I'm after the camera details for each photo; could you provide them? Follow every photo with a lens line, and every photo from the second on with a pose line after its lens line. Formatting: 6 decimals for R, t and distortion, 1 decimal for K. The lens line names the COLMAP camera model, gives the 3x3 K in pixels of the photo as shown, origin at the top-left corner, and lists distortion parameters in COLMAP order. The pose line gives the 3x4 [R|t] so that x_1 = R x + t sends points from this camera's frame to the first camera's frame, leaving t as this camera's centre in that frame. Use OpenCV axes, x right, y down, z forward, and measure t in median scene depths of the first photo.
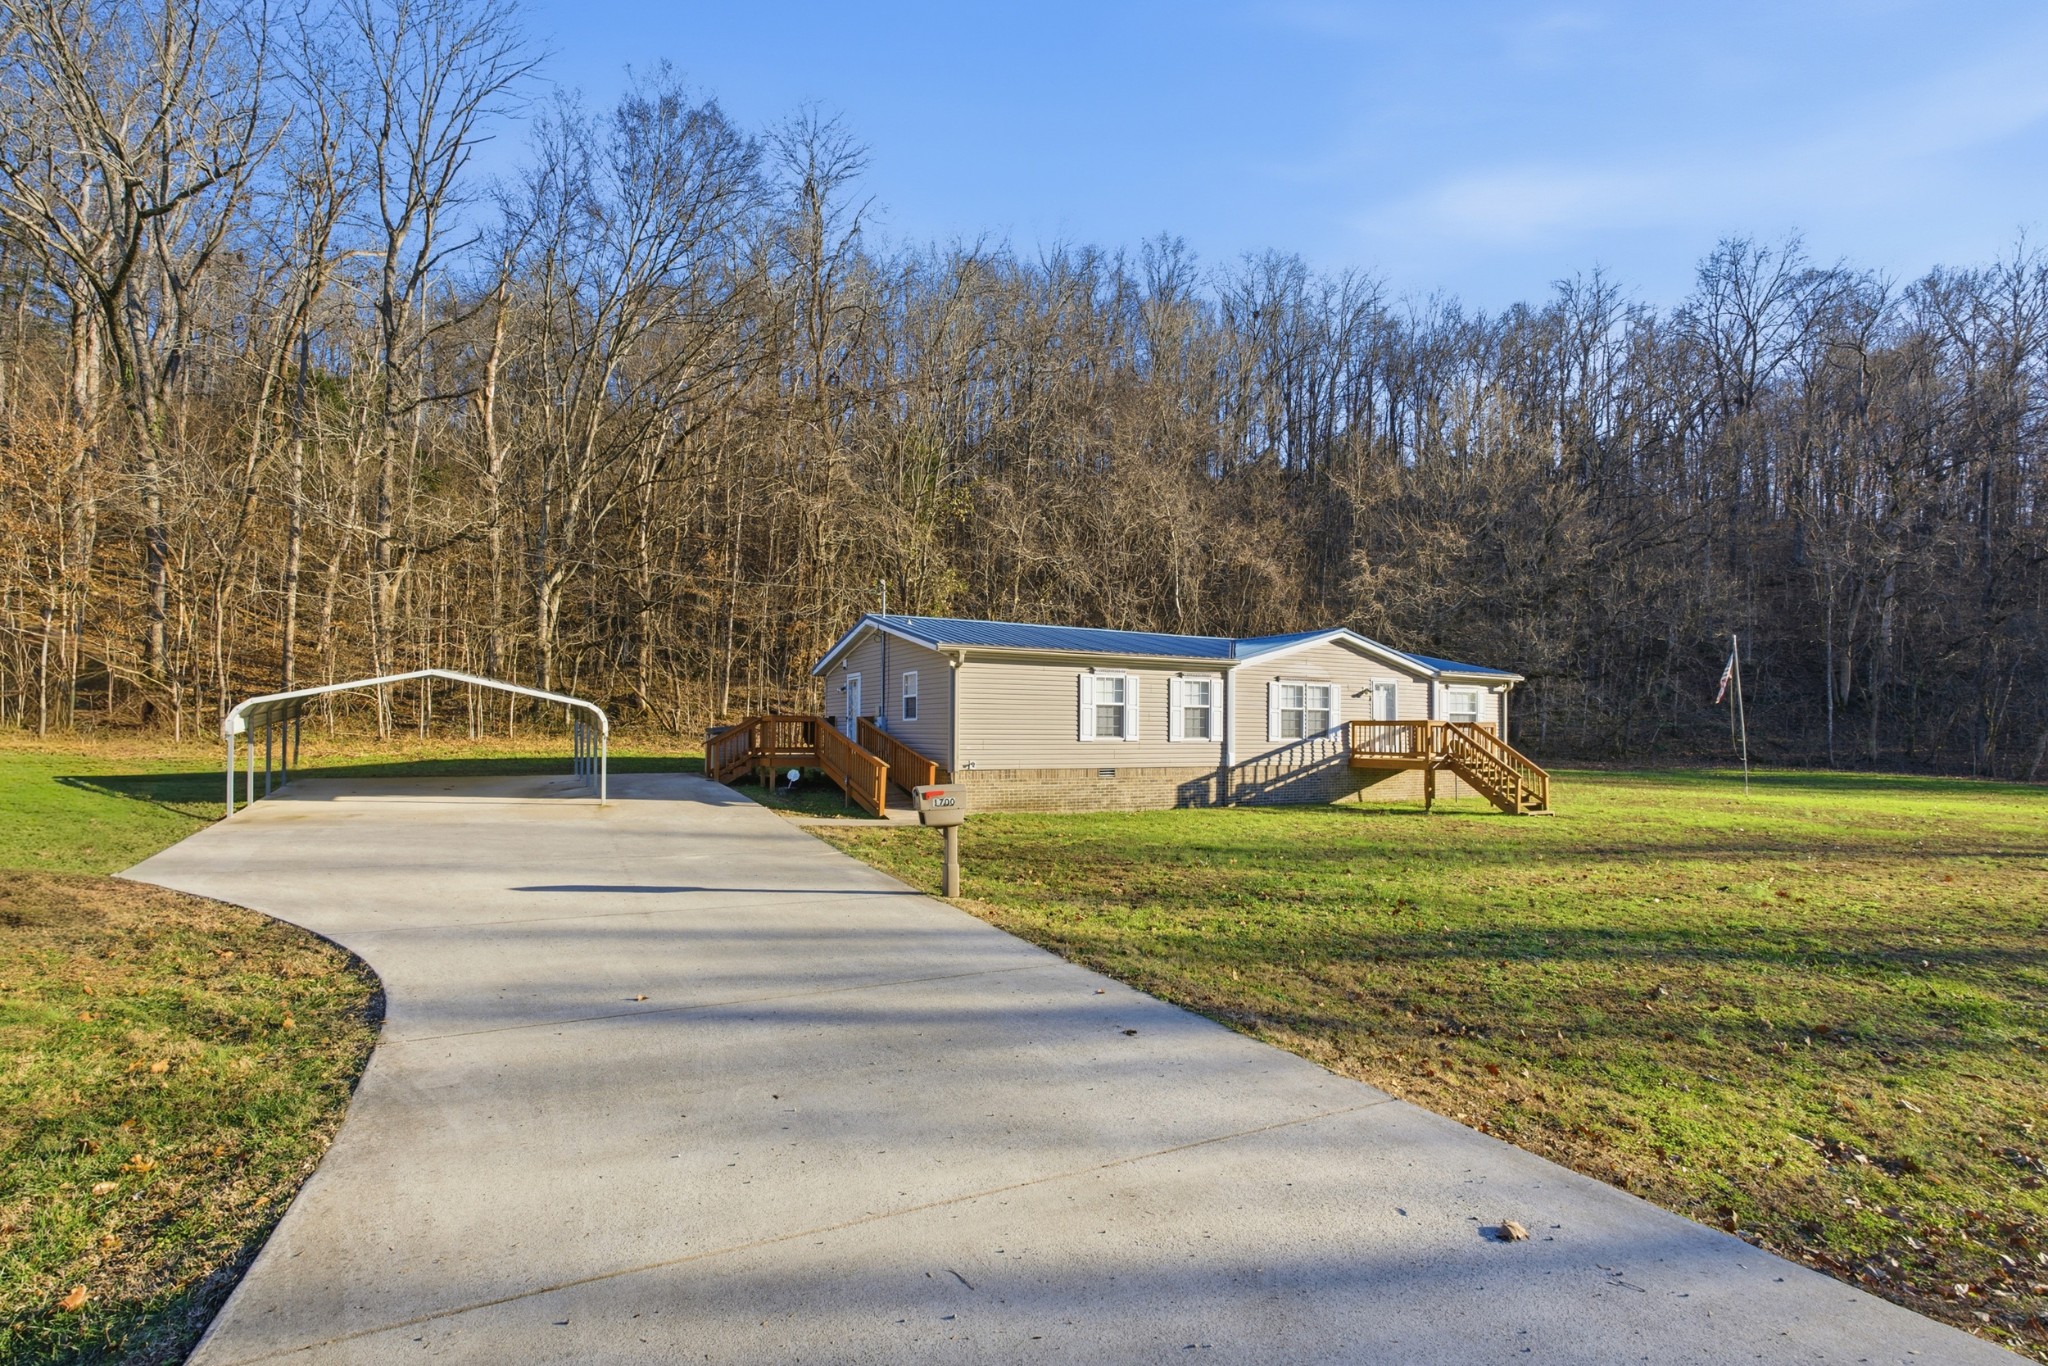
lens RADIAL K [[981.6, 0, 1013.8], [0, 981.6, 712.5], [0, 0, 1]] dist [-0.052081, 0.023899]
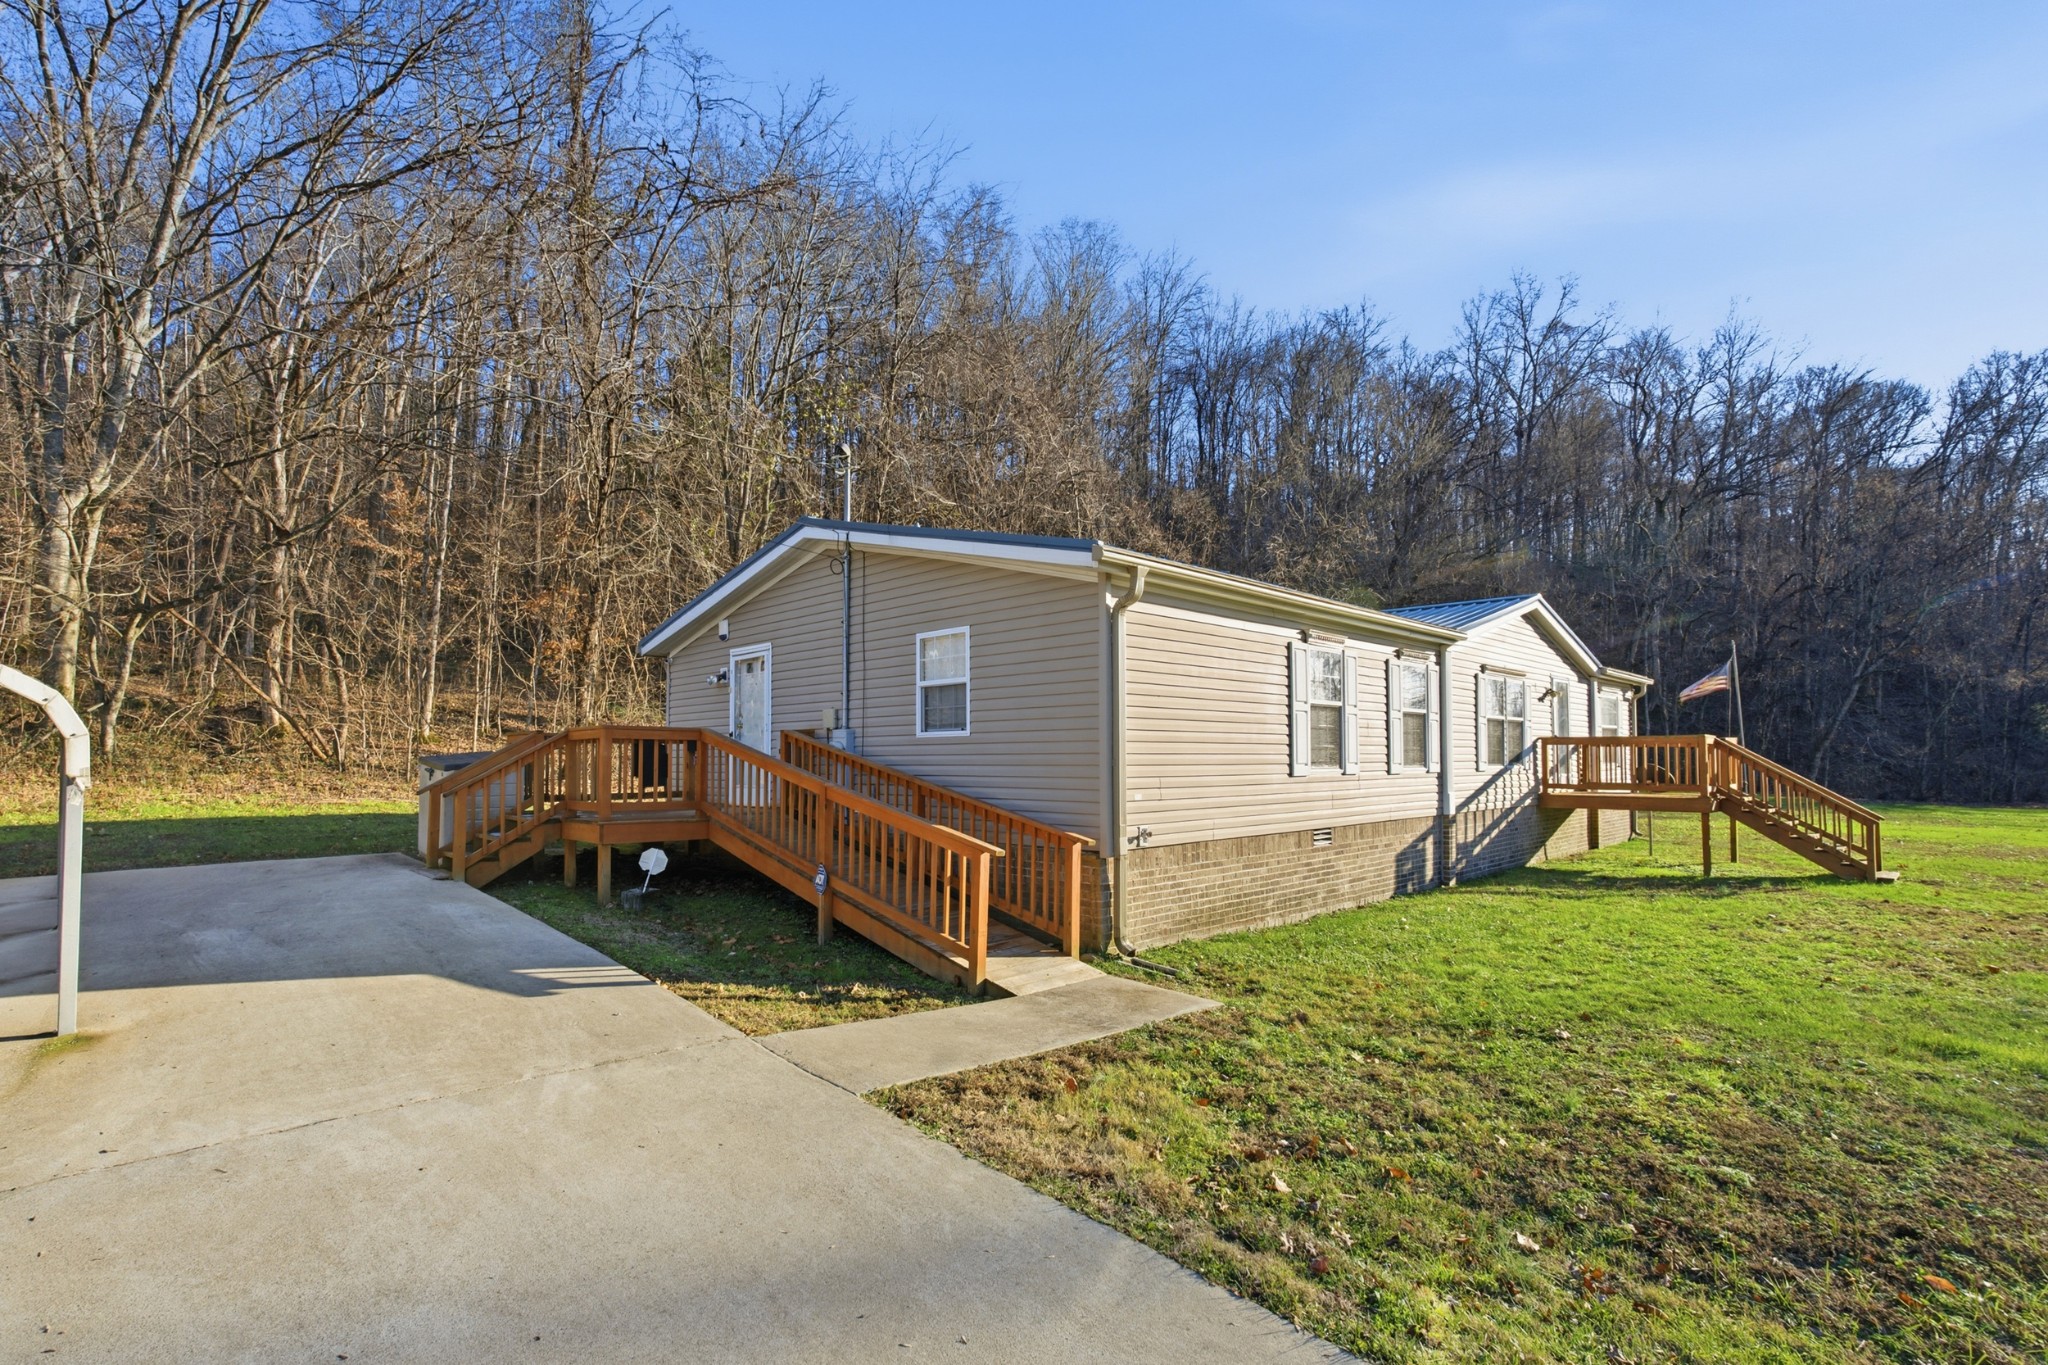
lens RADIAL K [[981.6, 0, 1013.8], [0, 981.6, 712.0], [0, 0, 1]] dist [-0.052081, 0.023899]
pose [[0.958498, 0.005463, 0.285046, -0.182359], [0.002075, 0.999656, -0.026137, 0.007815], [-0.285091, 0.025644, 0.958157, 0.495624]]
